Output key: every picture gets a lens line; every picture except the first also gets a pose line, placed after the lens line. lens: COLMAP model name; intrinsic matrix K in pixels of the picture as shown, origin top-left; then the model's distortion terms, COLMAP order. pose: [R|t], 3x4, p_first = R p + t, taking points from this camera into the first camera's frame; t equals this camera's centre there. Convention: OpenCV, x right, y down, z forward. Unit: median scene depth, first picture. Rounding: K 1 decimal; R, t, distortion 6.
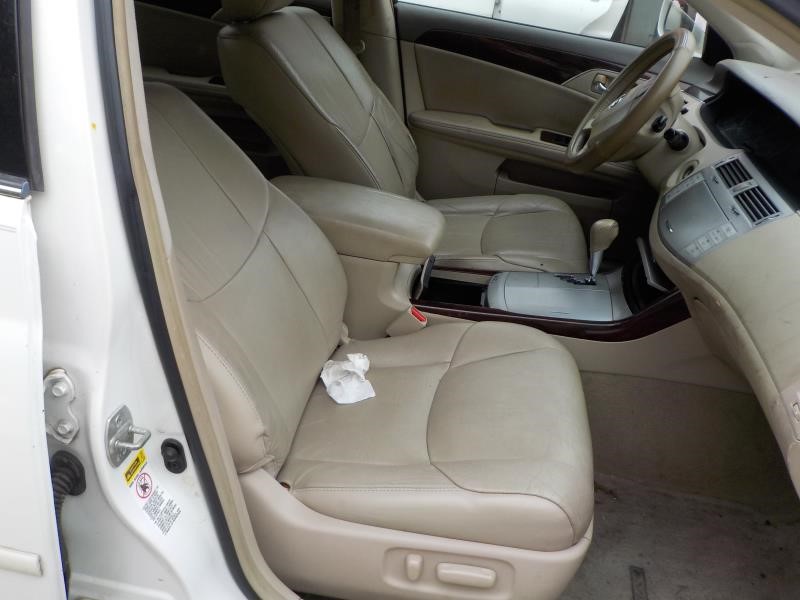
lens RADIAL K [[740.4, 0, 397.6], [0, 740.4, 303.9], [0, 0, 1]] dist [0.024089, -0.019286]
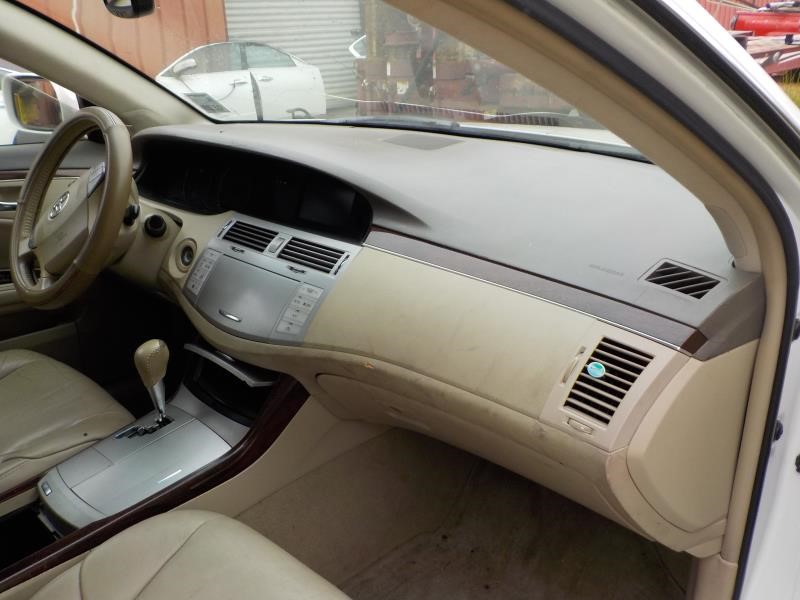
lens RADIAL K [[740.4, 0, 397.6], [0, 740.4, 303.9], [0, 0, 1]] dist [0.024089, -0.019286]
pose [[0.580661, -0.402956, 0.707431, -0.102148], [0.471918, 0.874646, 0.110851, -0.106543], [-0.663420, 0.269483, 0.698035, 0.246619]]
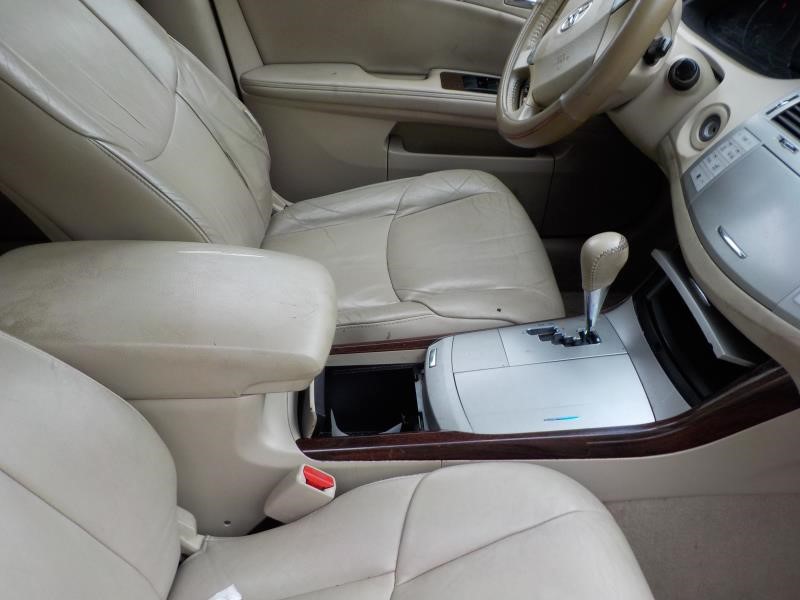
lens RADIAL K [[740.4, 0, 397.6], [0, 740.4, 303.9], [0, 0, 1]] dist [0.024089, -0.019286]
pose [[0.972702, -0.188414, 0.135469, 0.032280], [0.173628, 0.978211, 0.113828, -0.147961], [-0.153964, -0.087199, 0.984221, 0.426831]]
